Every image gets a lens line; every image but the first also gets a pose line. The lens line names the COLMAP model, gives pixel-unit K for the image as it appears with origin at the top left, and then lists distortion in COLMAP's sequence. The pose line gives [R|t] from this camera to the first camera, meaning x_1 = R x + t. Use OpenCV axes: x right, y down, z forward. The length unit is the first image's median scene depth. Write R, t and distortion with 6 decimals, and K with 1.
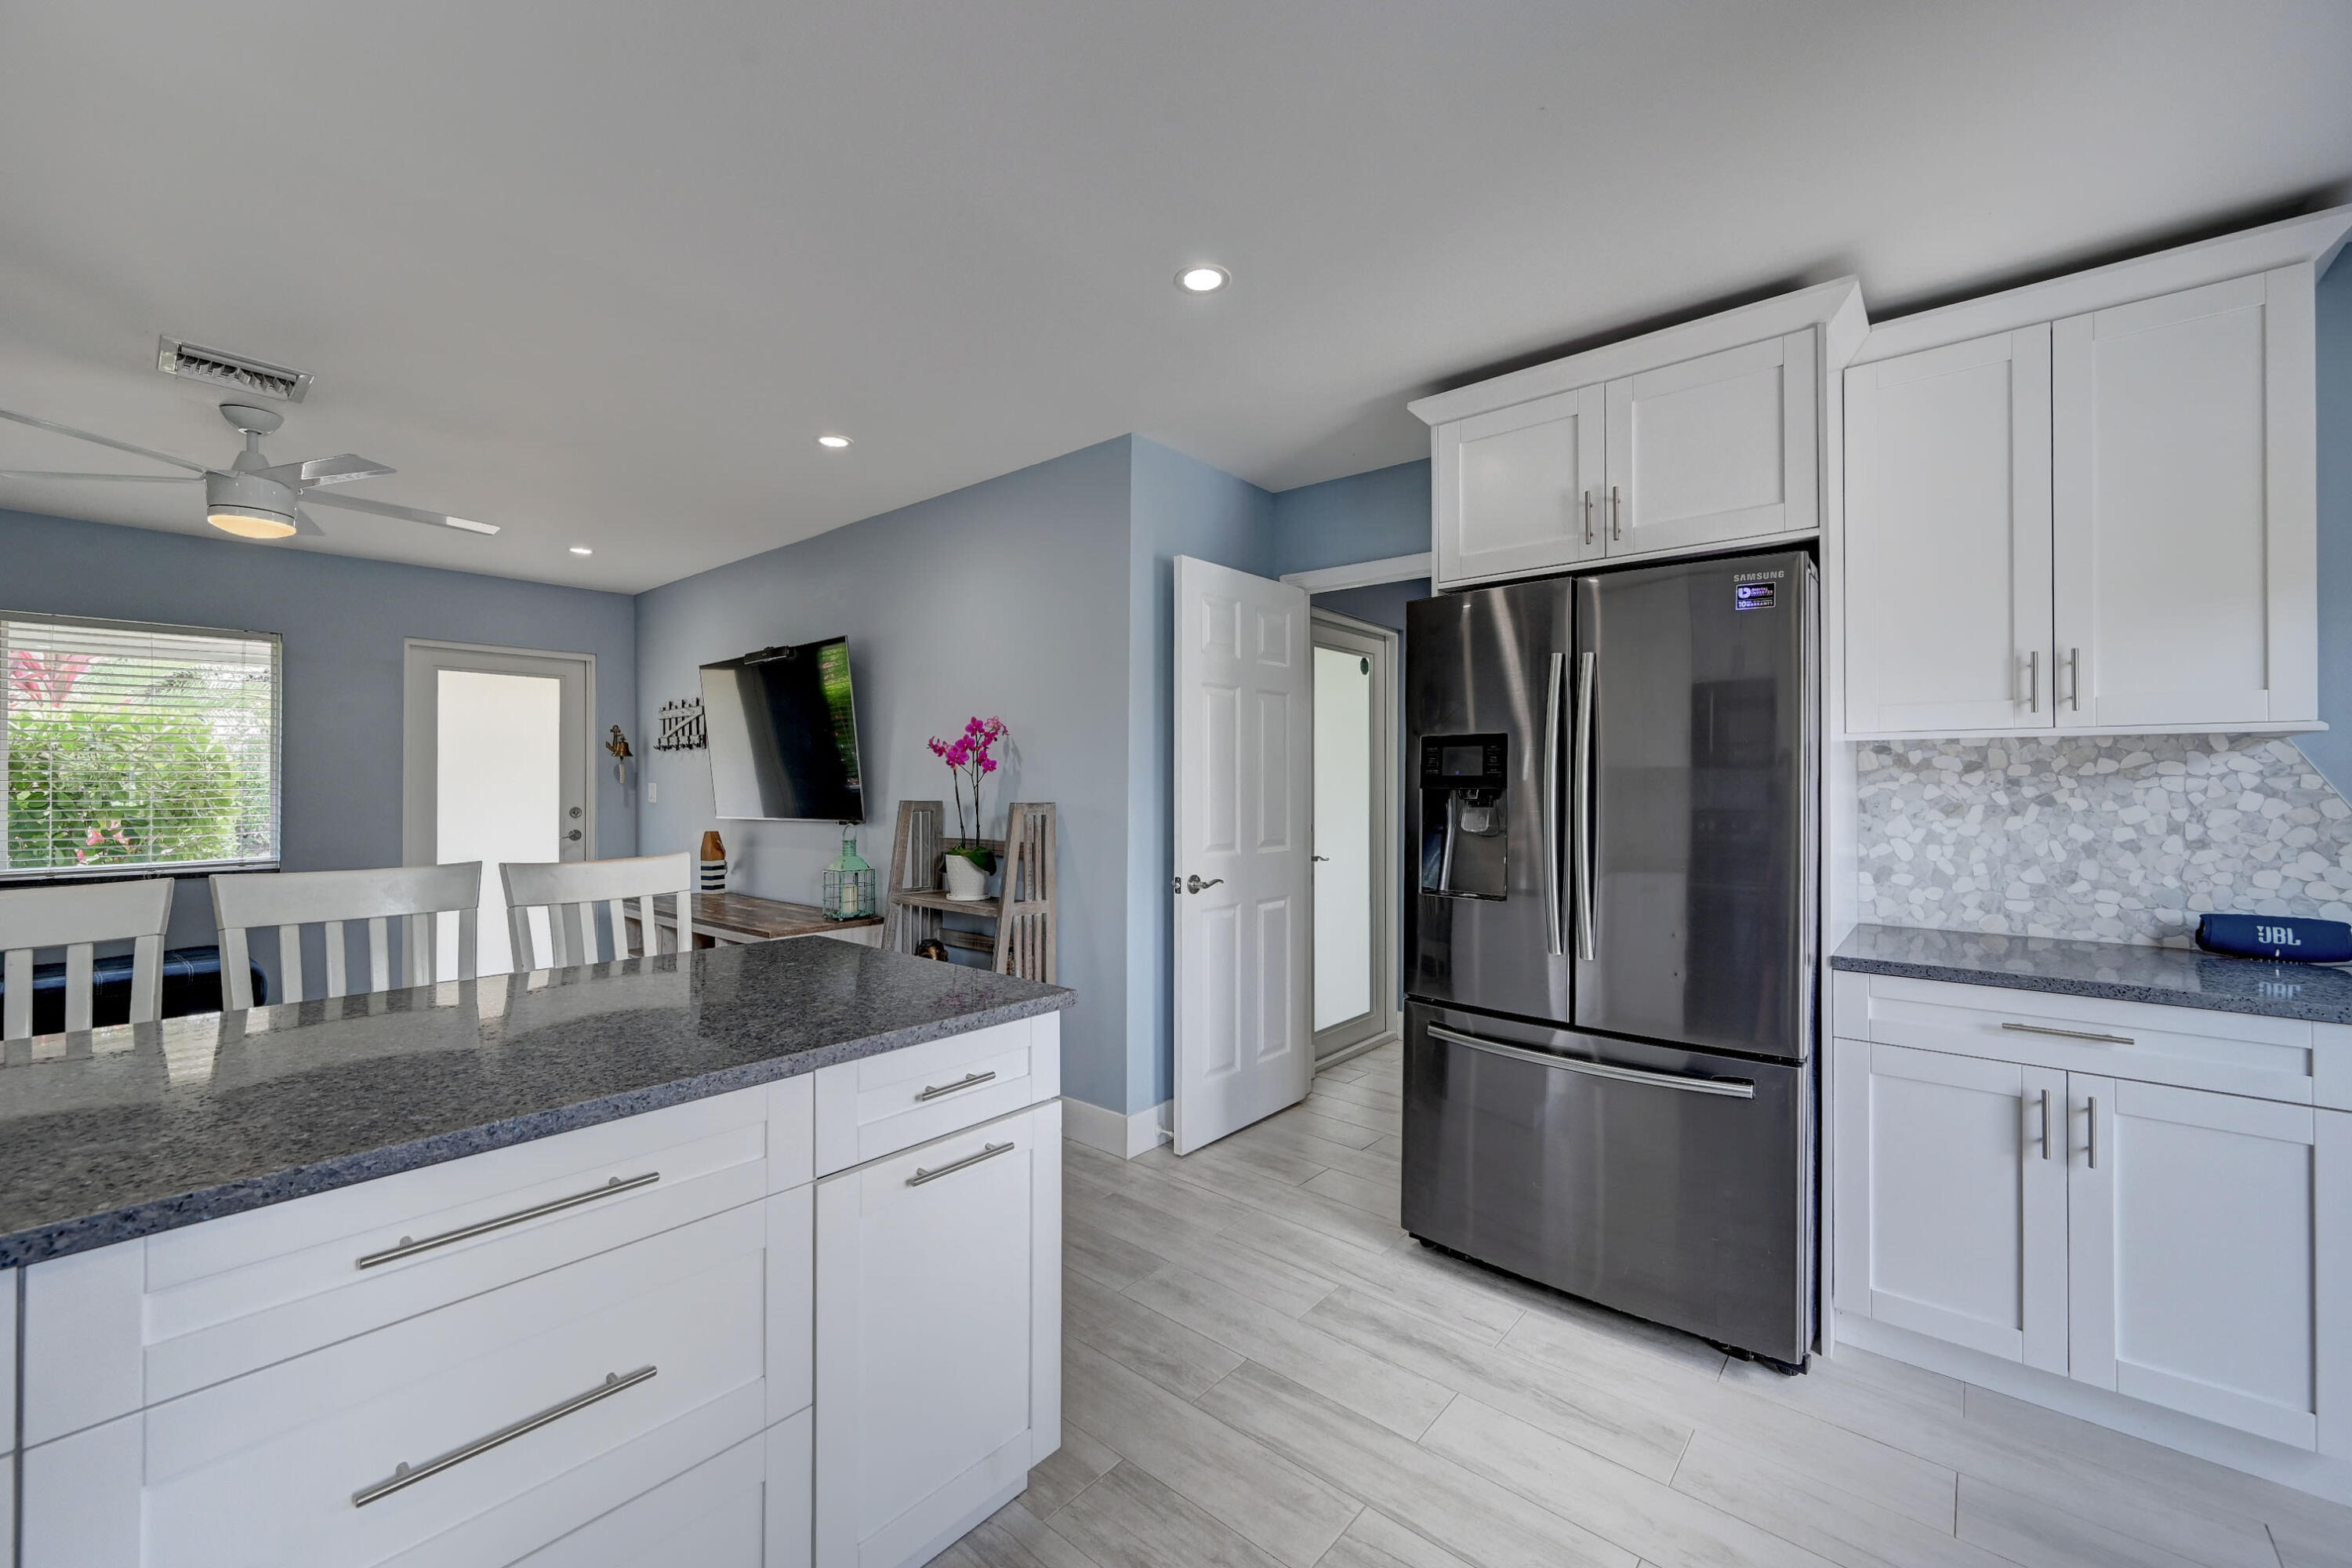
lens RADIAL K [[936.6, 0, 1173.6], [0, 936.6, 782.4], [0, 0, 1]] dist [-0.001592, 0.000080]
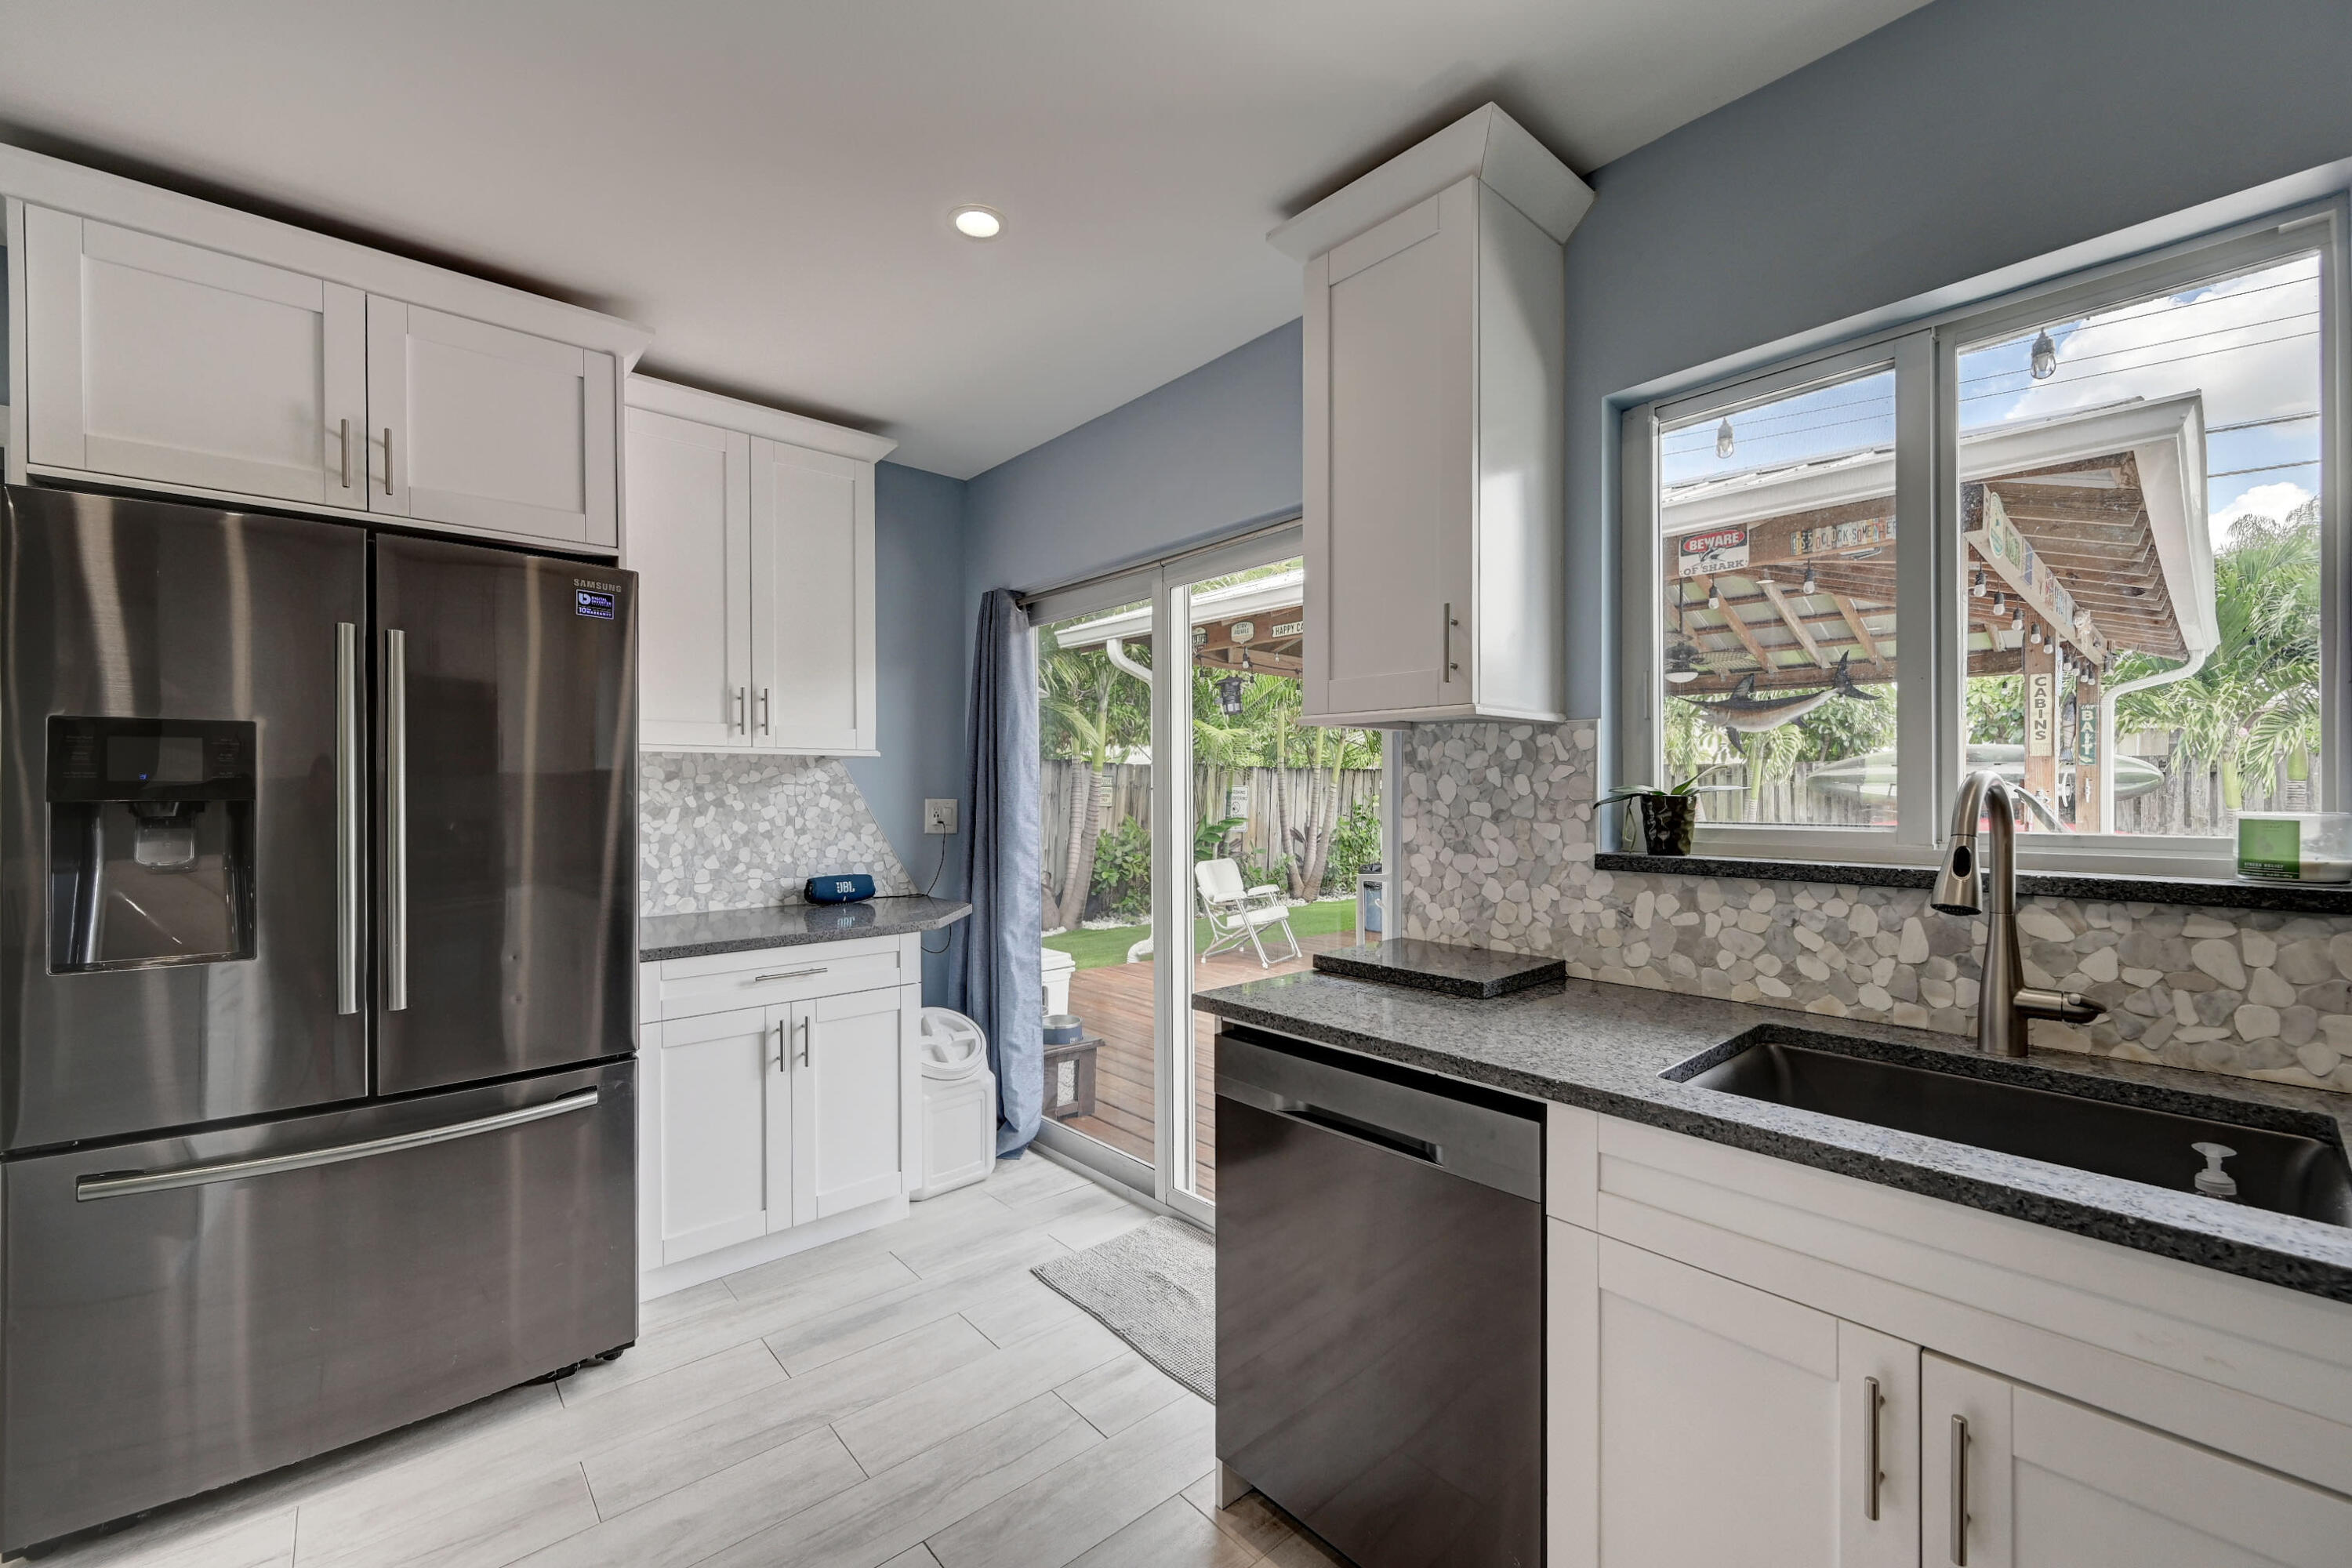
lens RADIAL K [[936.6, 0, 1164.5], [0, 936.6, 792.8], [0, 0, 1]] dist [-0.001592, 0.000080]
pose [[0.147177, -0.005606, 0.989094, -0.245347], [0.001123, 0.999984, 0.005501, -0.001168], [-0.989110, 0.000301, 0.147180, 0.212657]]
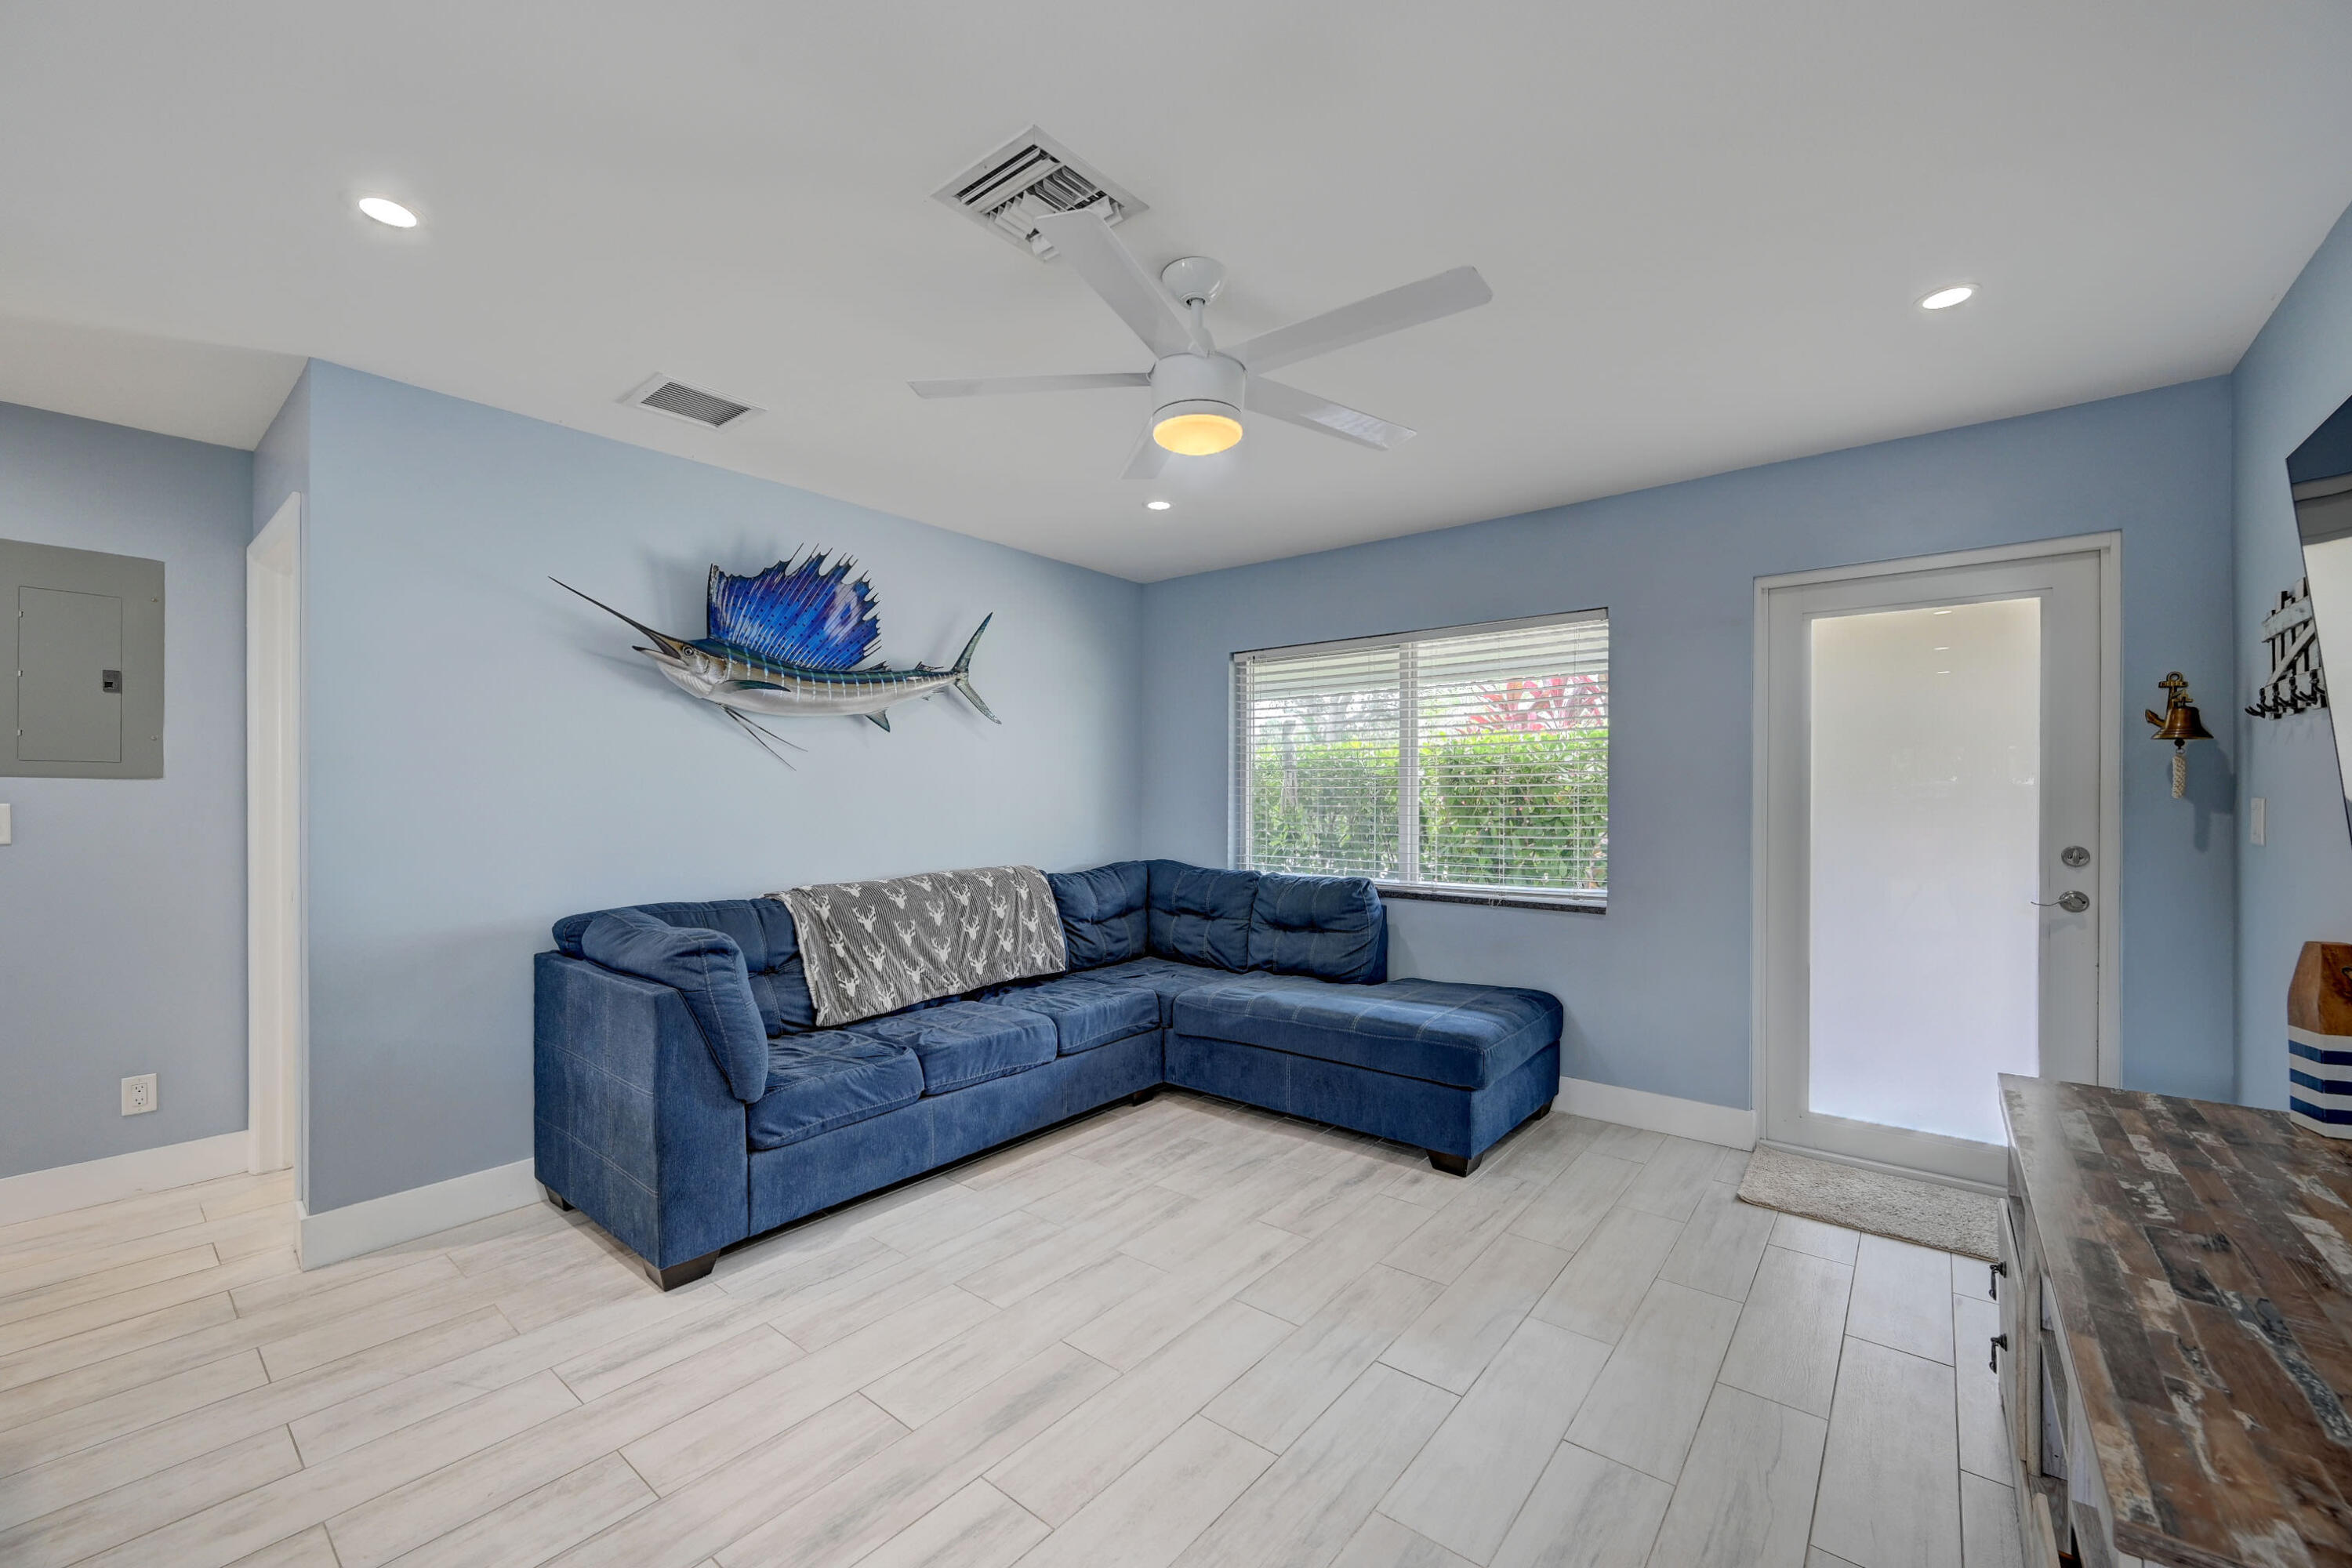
lens RADIAL K [[936.6, 0, 1169.1], [0, 936.6, 799.0], [0, 0, 1]] dist [-0.001592, 0.000080]
pose [[0.014840, 0.000497, -0.999890, -0.363990], [0.002409, 0.999997, 0.000533, -0.001024], [0.999887, -0.002416, 0.014839, 1.272687]]
